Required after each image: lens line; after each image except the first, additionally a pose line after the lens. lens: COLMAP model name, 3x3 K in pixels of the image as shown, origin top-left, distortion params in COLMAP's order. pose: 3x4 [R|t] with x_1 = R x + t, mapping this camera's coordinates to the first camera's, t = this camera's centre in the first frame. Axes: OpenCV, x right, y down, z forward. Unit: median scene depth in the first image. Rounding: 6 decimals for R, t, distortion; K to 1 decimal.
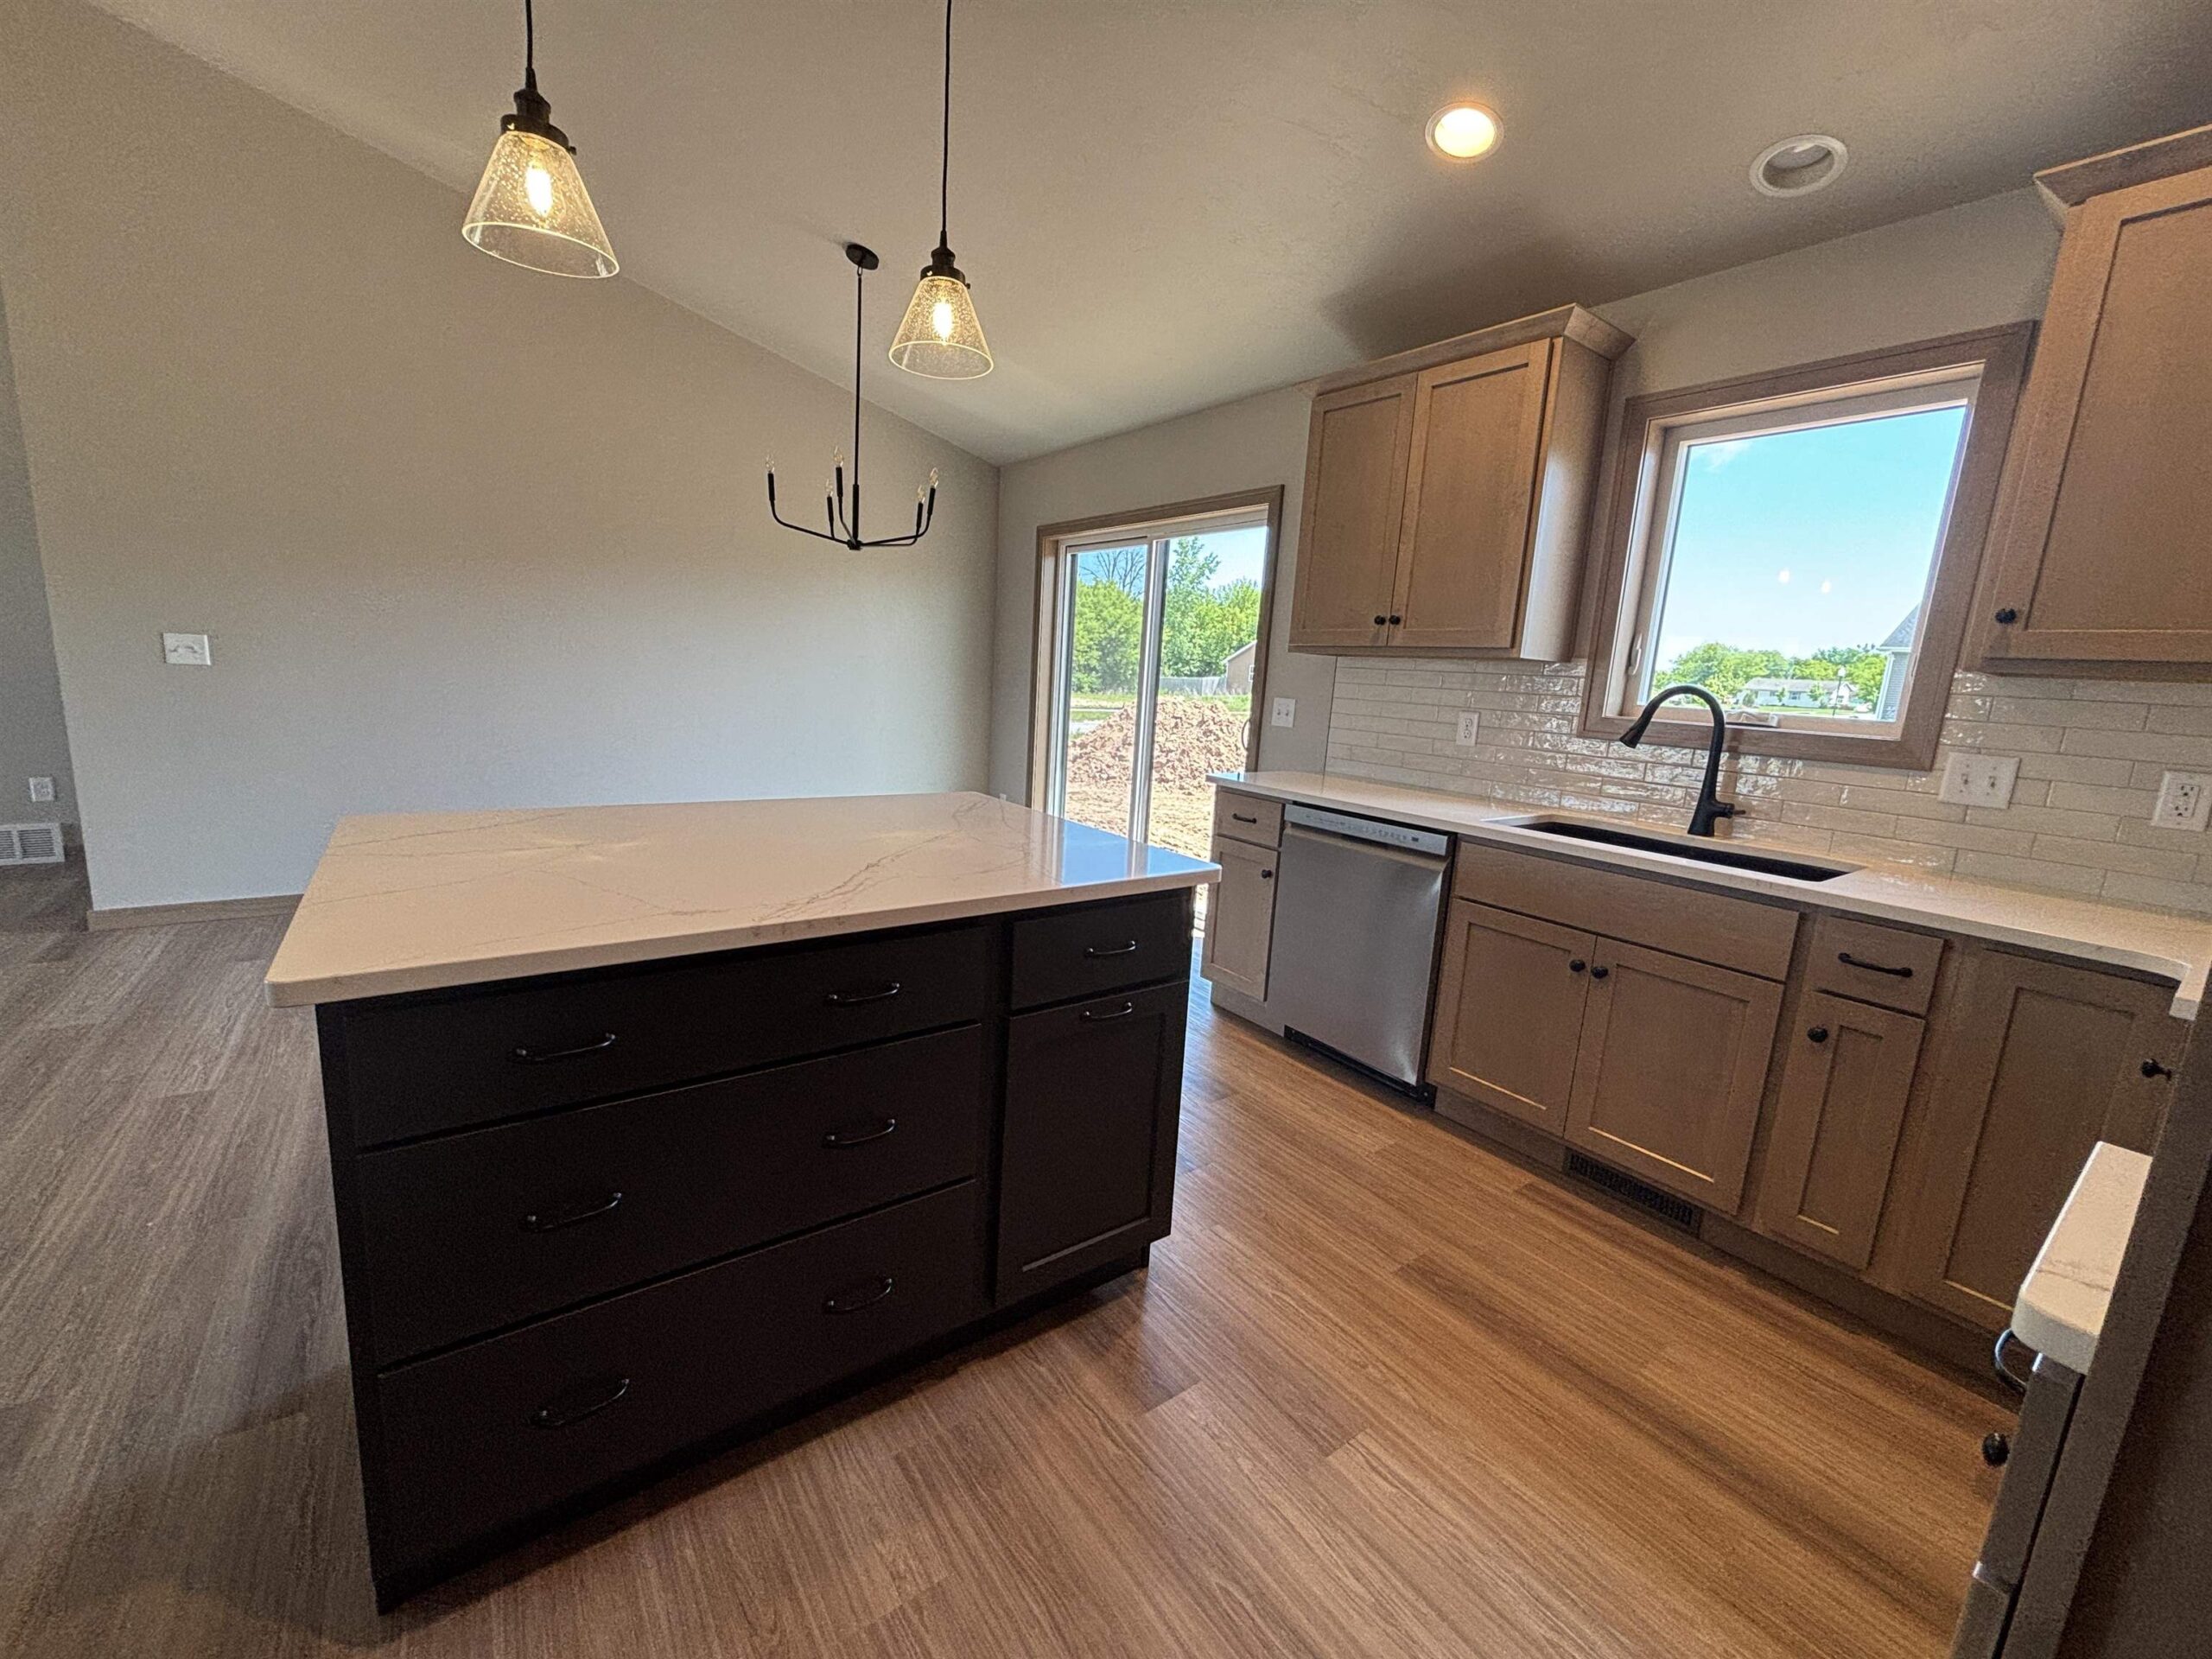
lens RADIAL K [[894.2, 0, 1104.3], [0, 894.2, 831.8], [0, 0, 1]] dist [-0.001600, 0.002536]
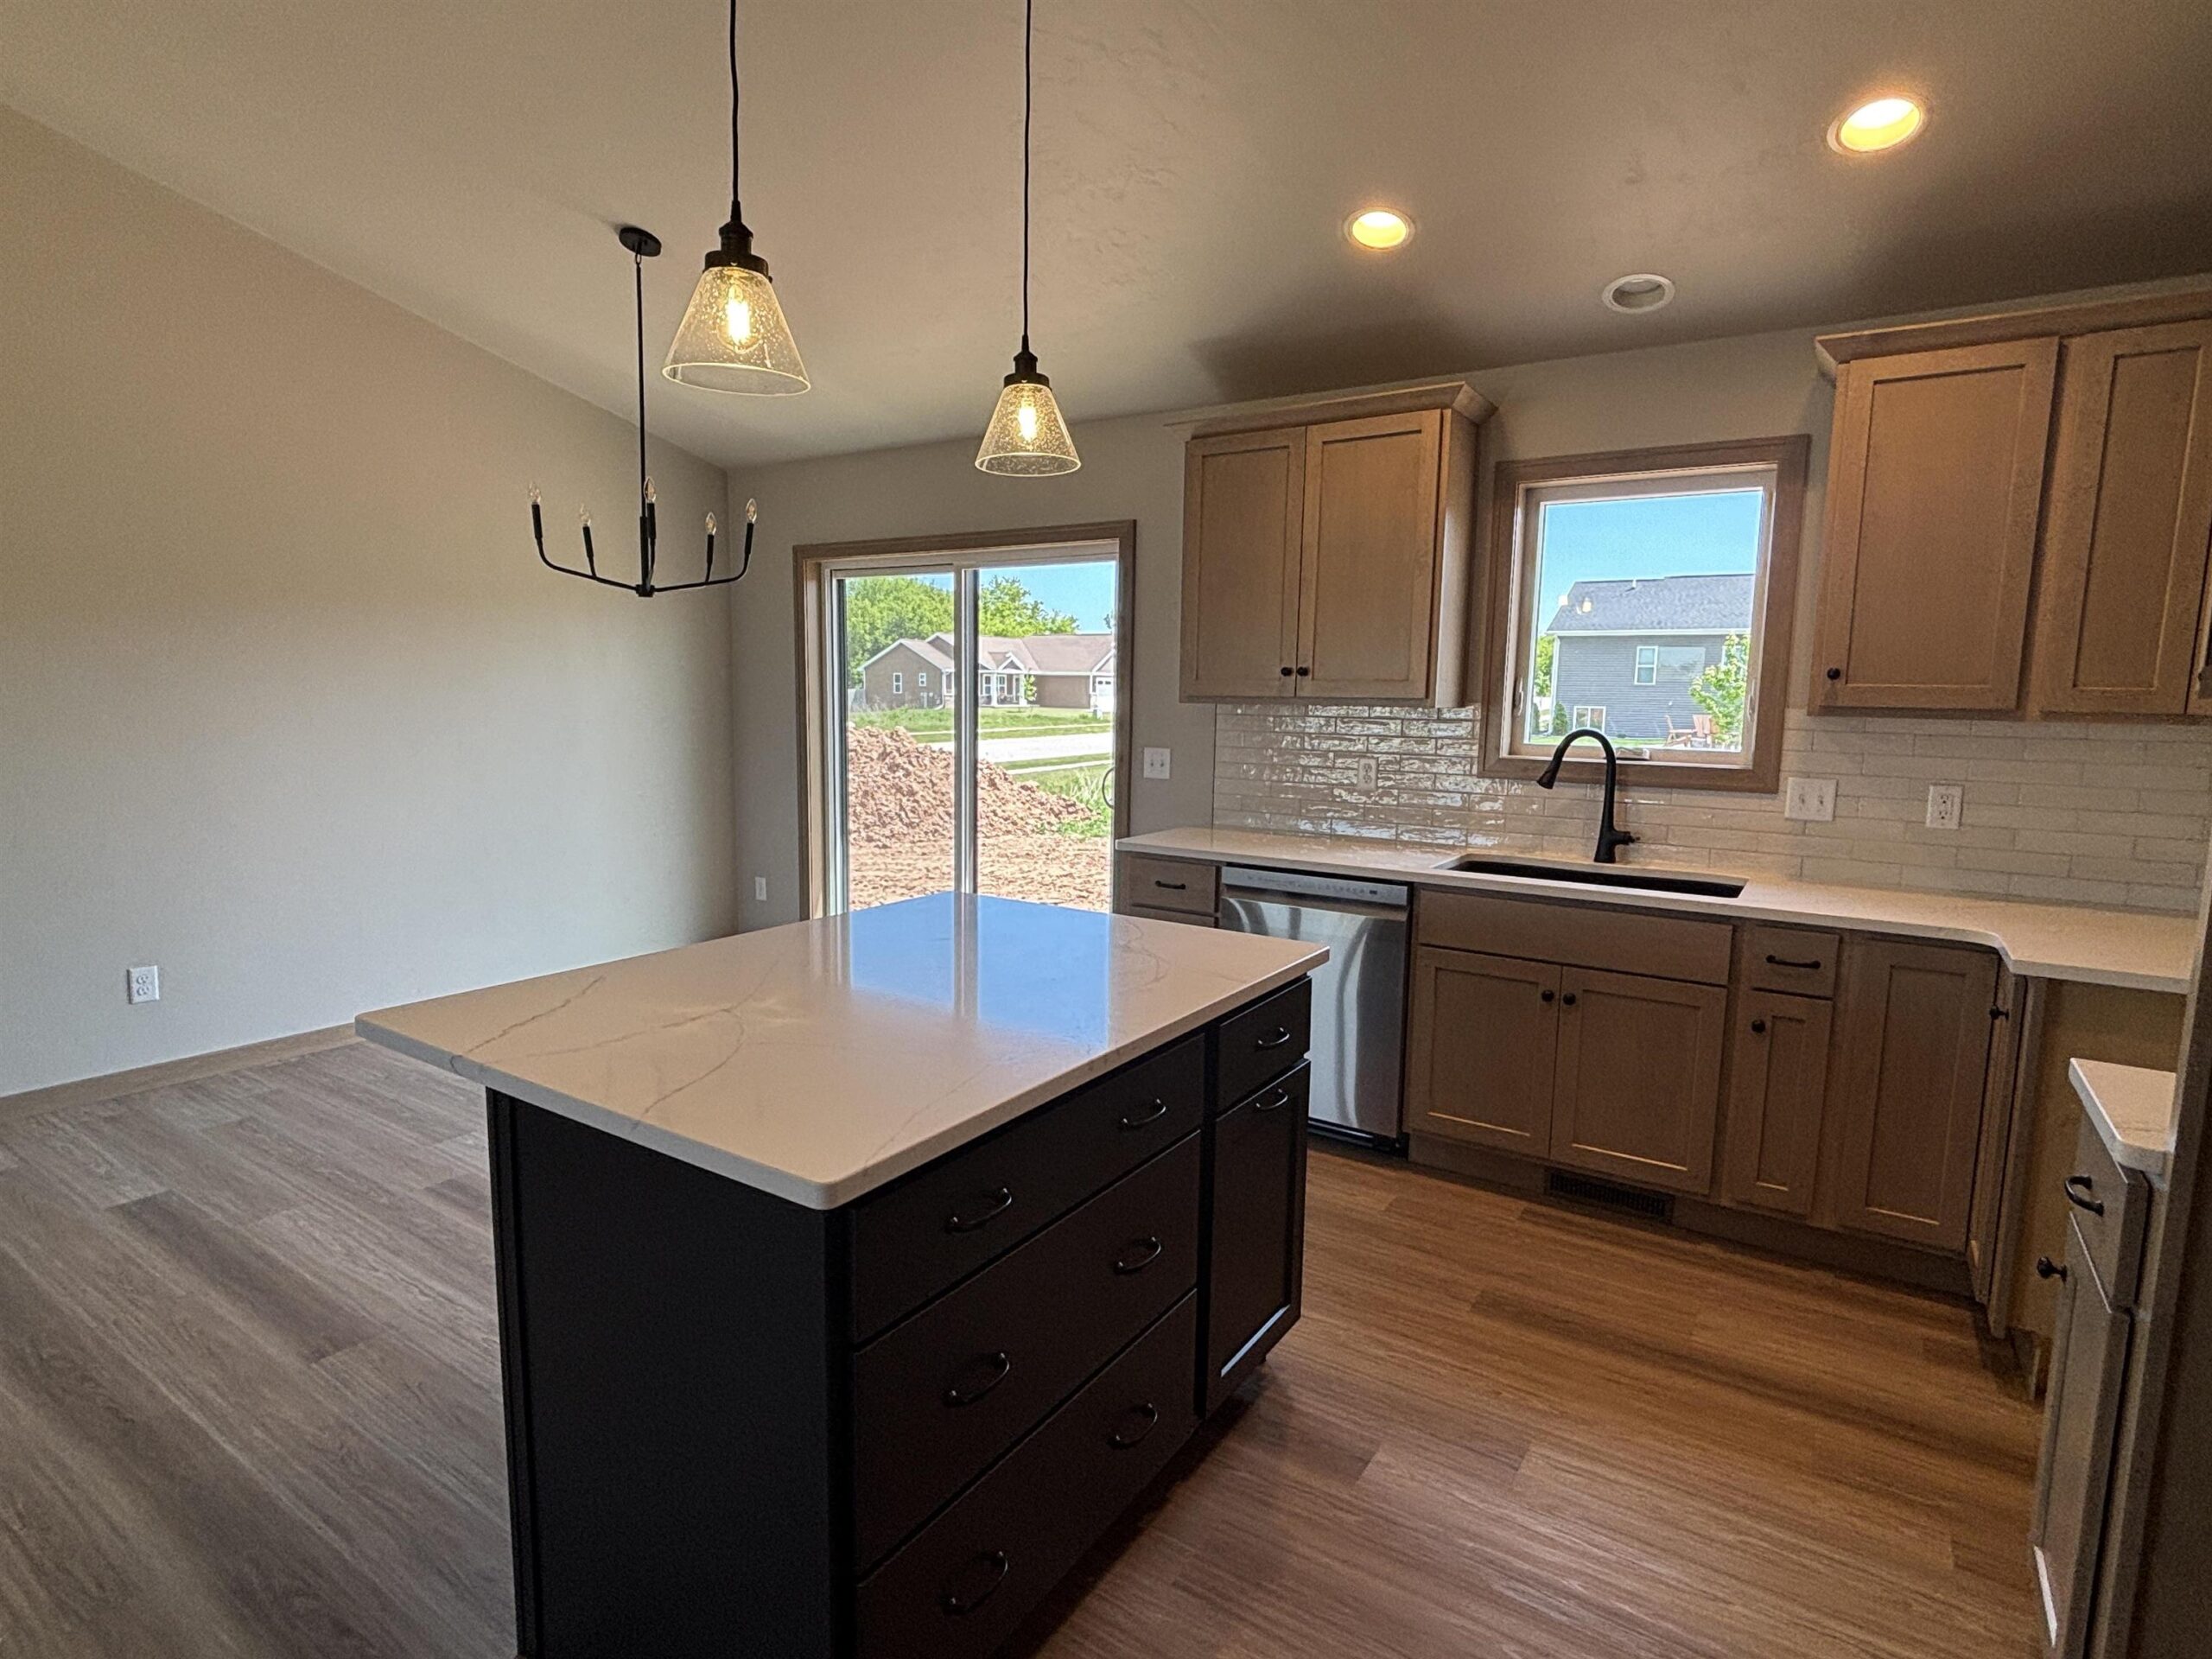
lens RADIAL K [[1145.5, 0, 1103.0], [0, 1145.5, 836.6], [0, 0, 1]] dist [0.002731, -0.001391]
pose [[0.938147, -0.087940, 0.334885, -0.377525], [0.100908, 0.994664, -0.021488, -0.059074], [-0.331208, 0.053952, 0.942014, -0.122202]]
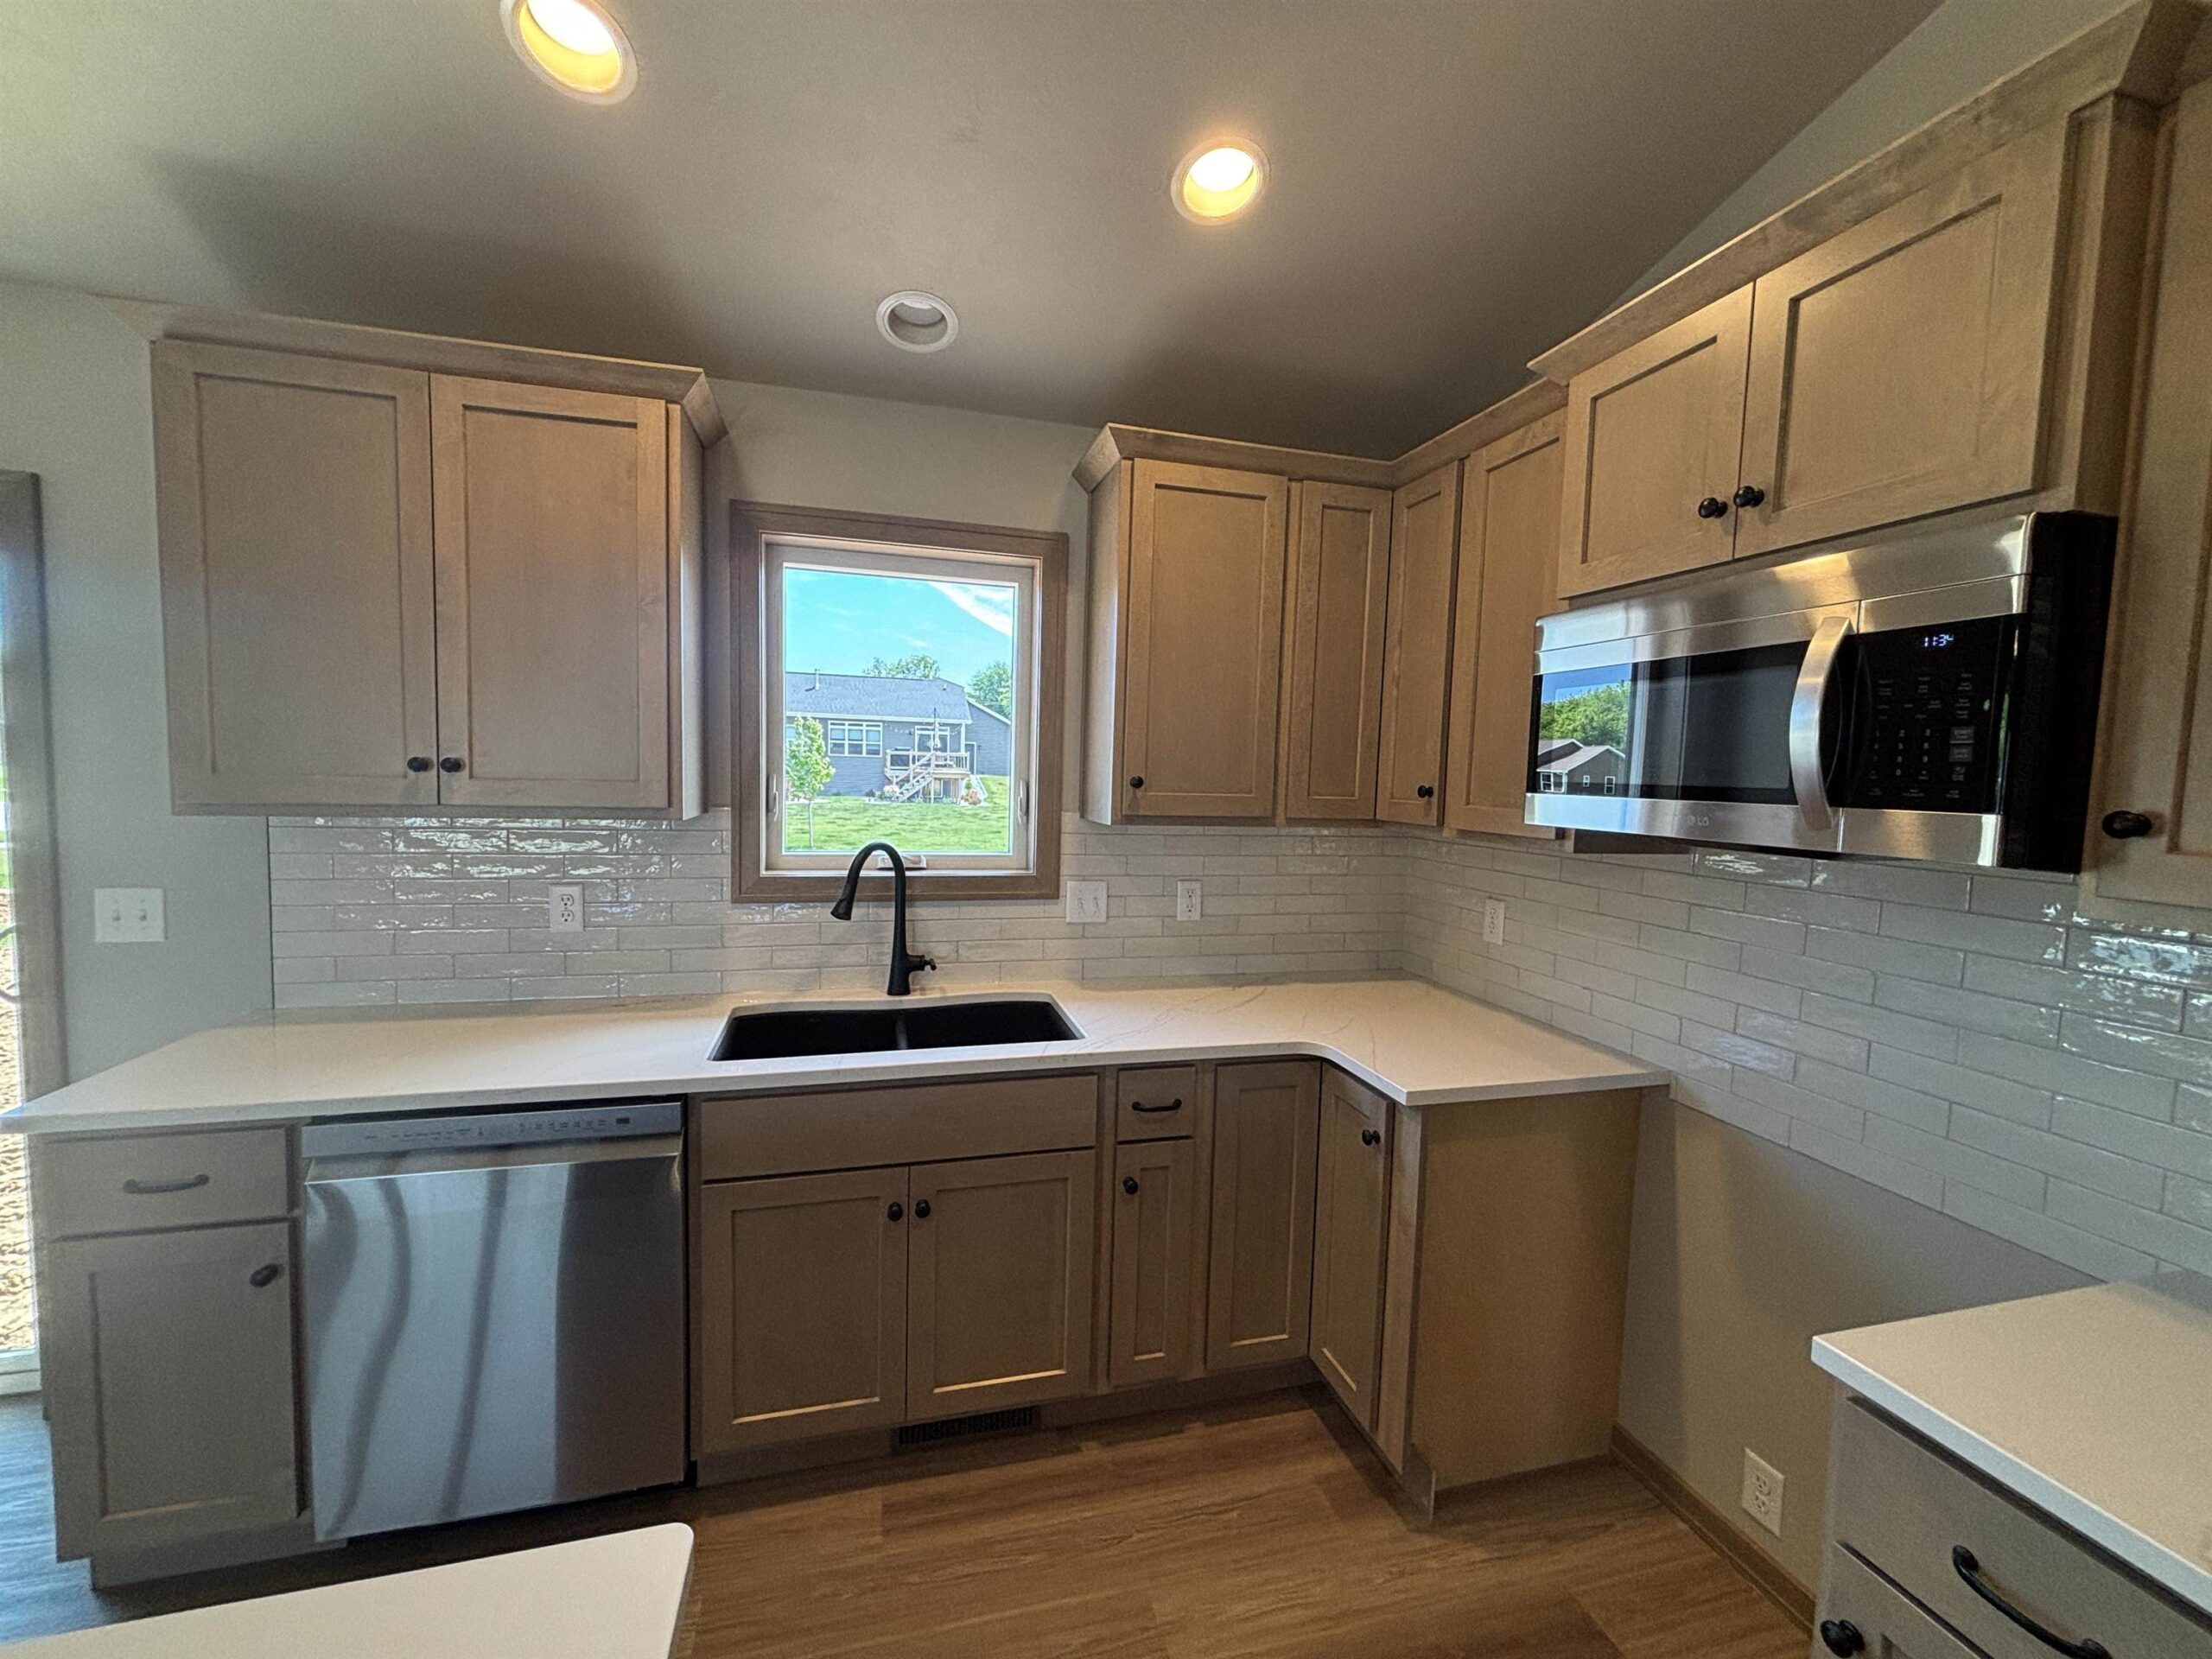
lens RADIAL K [[894.2, 0, 1098.3], [0, 894.2, 827.3], [0, 0, 1]] dist [-0.001600, 0.002536]
pose [[0.369211, -0.112016, 0.922570, -0.096548], [0.162192, 0.985241, 0.054716, -0.183975], [-0.915083, 0.129431, 0.381930, 0.430149]]
